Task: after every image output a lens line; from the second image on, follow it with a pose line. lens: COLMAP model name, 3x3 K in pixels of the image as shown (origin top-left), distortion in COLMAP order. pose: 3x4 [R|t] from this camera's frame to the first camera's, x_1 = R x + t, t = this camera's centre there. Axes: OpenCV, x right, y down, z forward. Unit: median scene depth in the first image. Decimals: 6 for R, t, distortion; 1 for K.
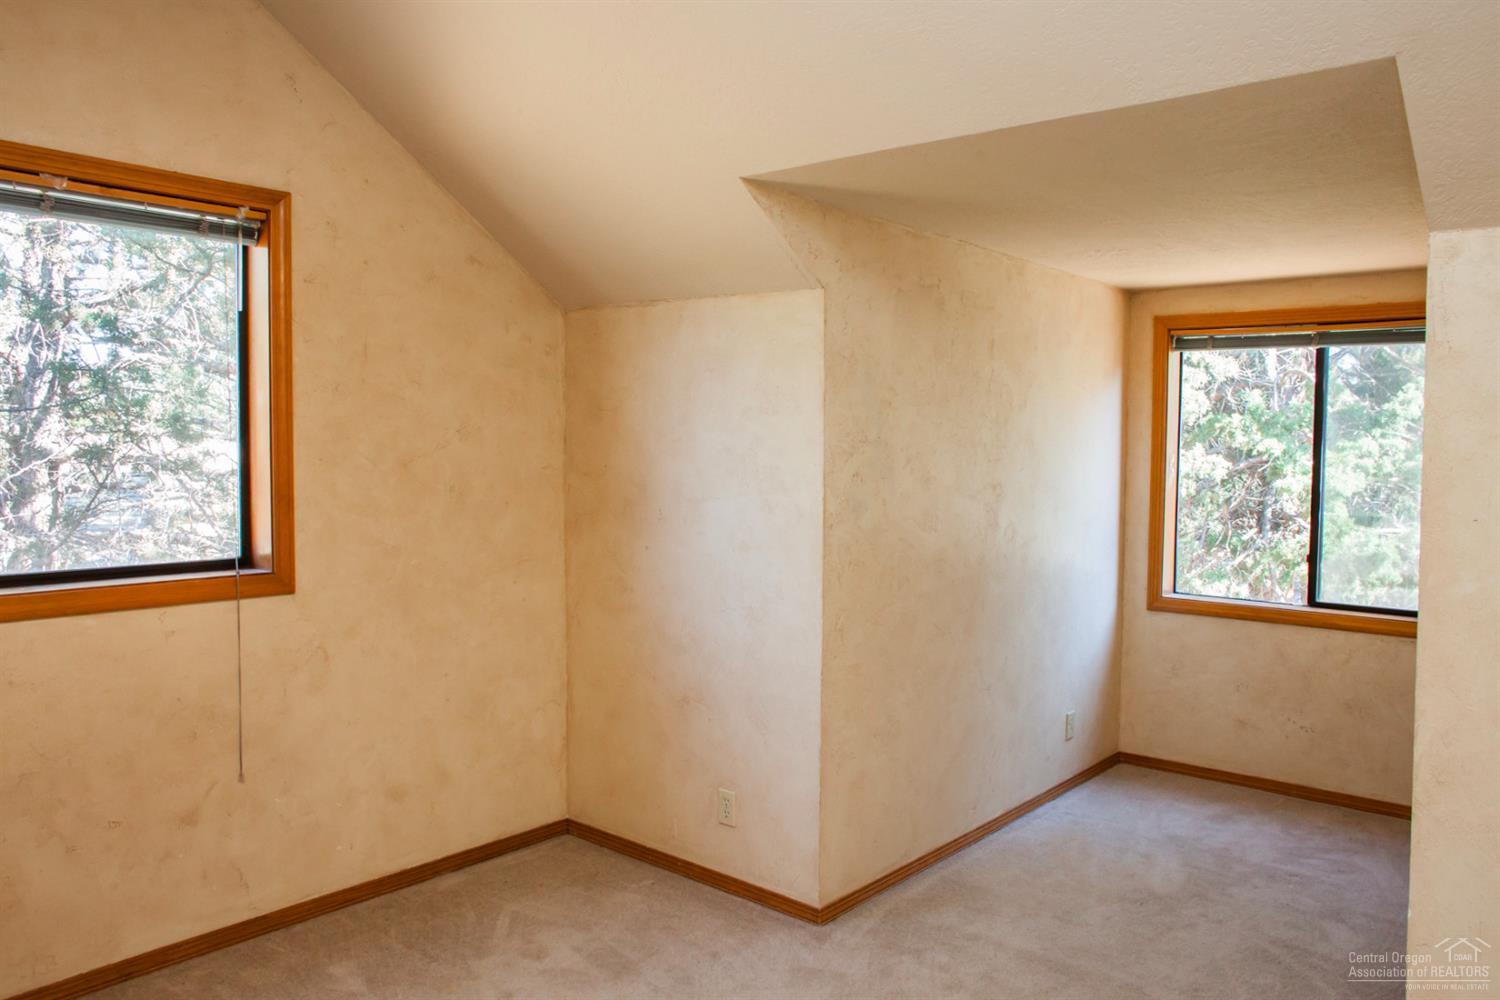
lens RADIAL K [[1077.8, 0, 747.8], [0, 1077.8, 489.2], [0, 0, 1]] dist [-0.044568, 0.045803]
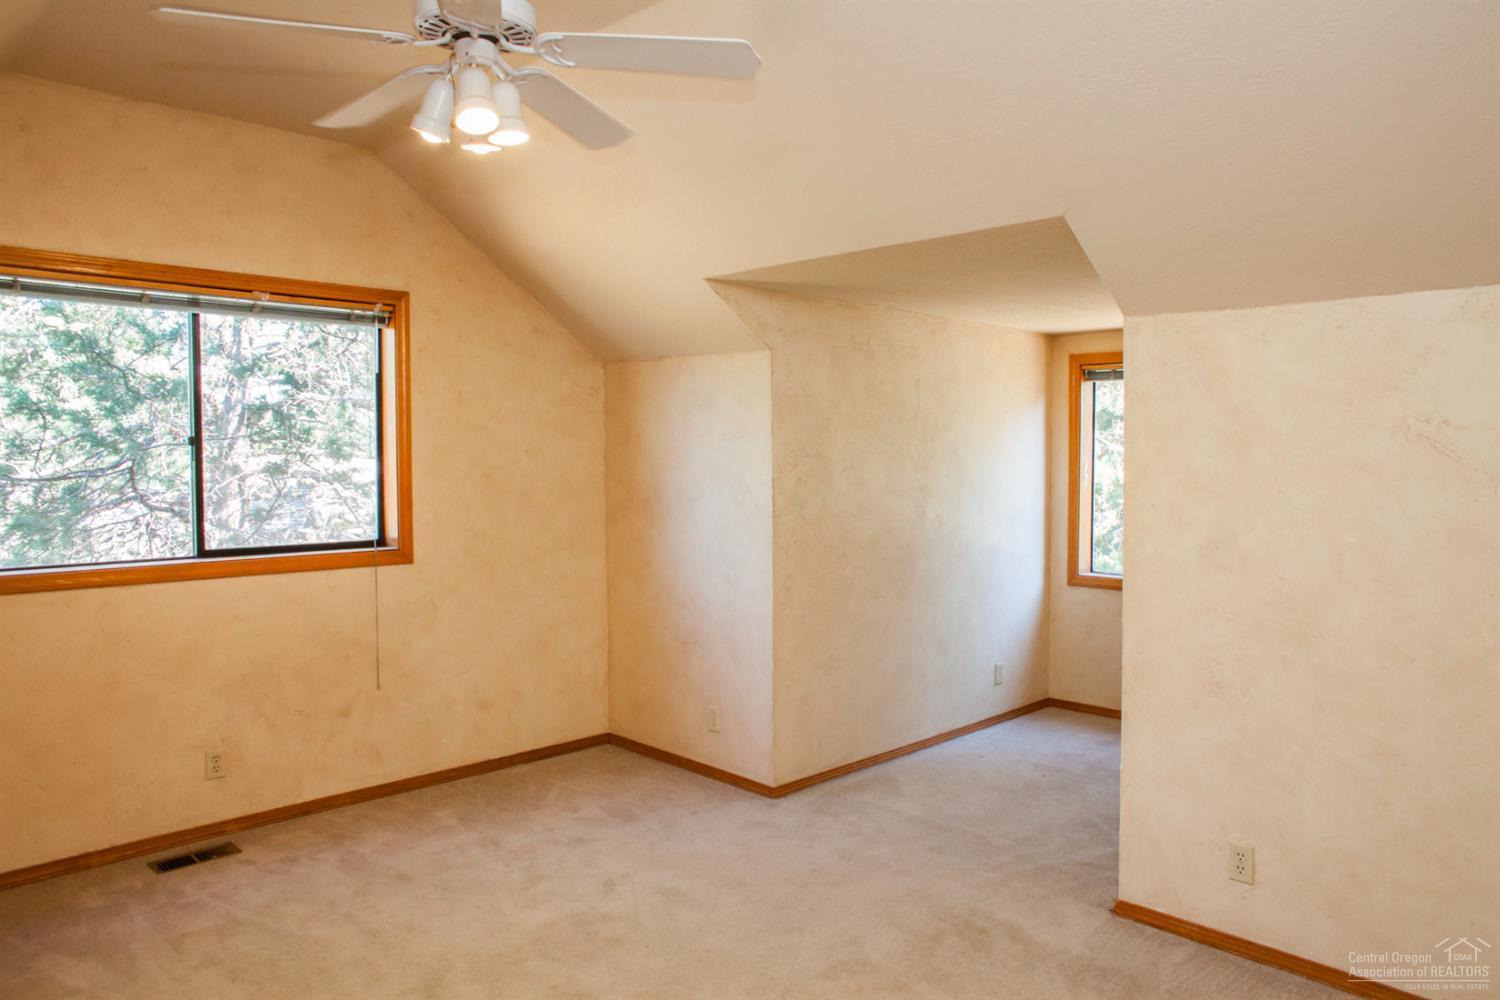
lens RADIAL K [[1004.7, 0, 756.2], [0, 1004.7, 489.5], [0, 0, 1]] dist [-0.027482, 0.000957]
pose [[0.996293, -0.007204, -0.085724, 0.144897], [0.006490, 0.999942, -0.008611, 0.009301], [0.085781, 0.008023, 0.996282, -0.290880]]
